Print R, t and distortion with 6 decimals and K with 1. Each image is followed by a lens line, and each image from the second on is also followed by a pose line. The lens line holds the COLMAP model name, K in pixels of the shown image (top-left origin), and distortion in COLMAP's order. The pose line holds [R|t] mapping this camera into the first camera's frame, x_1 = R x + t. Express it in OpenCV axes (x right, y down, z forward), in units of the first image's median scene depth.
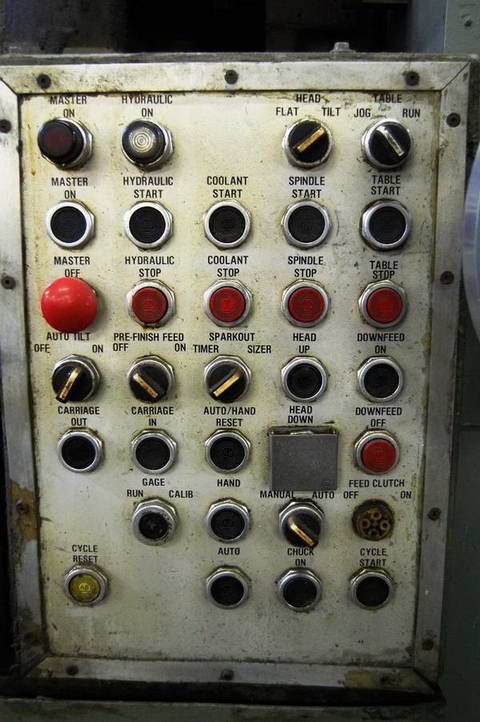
lens RADIAL K [[833.3, 0, 238.6], [0, 833.3, 360.7], [0, 0, 1]] dist [-0.104339, 0.000000]
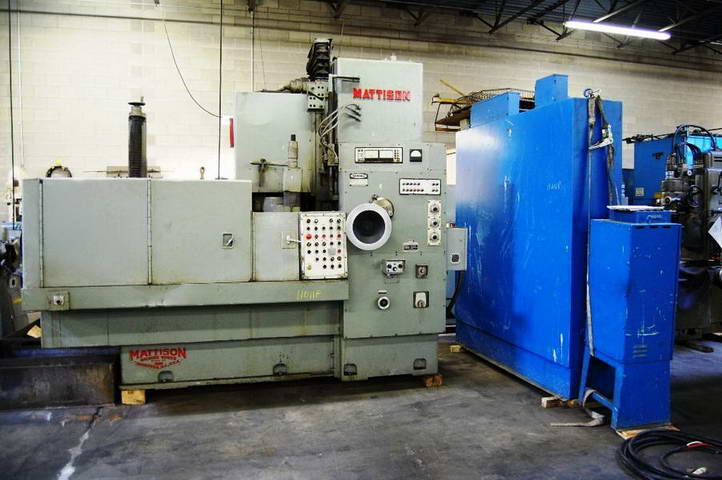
lens RADIAL K [[560.7, 0, 376.4], [0, 560.7, 244.6], [0, 0, 1]] dist [-0.089303, 0.028623]
pose [[0.957004, -0.026895, 0.288825, -1.313258], [0.090959, 0.973298, -0.210757, 1.462217], [-0.275444, 0.227966, 0.933896, -5.284094]]
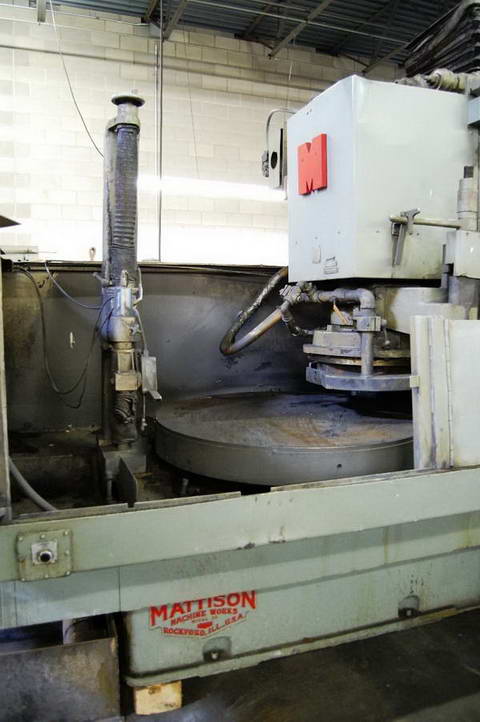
lens RADIAL K [[560.7, 0, 236.4], [0, 560.7, 347.9], [0, 0, 1]] dist [-0.089303, 0.028623]
pose [[0.933125, -0.036688, 0.357675, -2.917910], [0.108410, 0.977193, -0.182594, 0.194142], [-0.342819, 0.209158, 0.915821, -1.309425]]
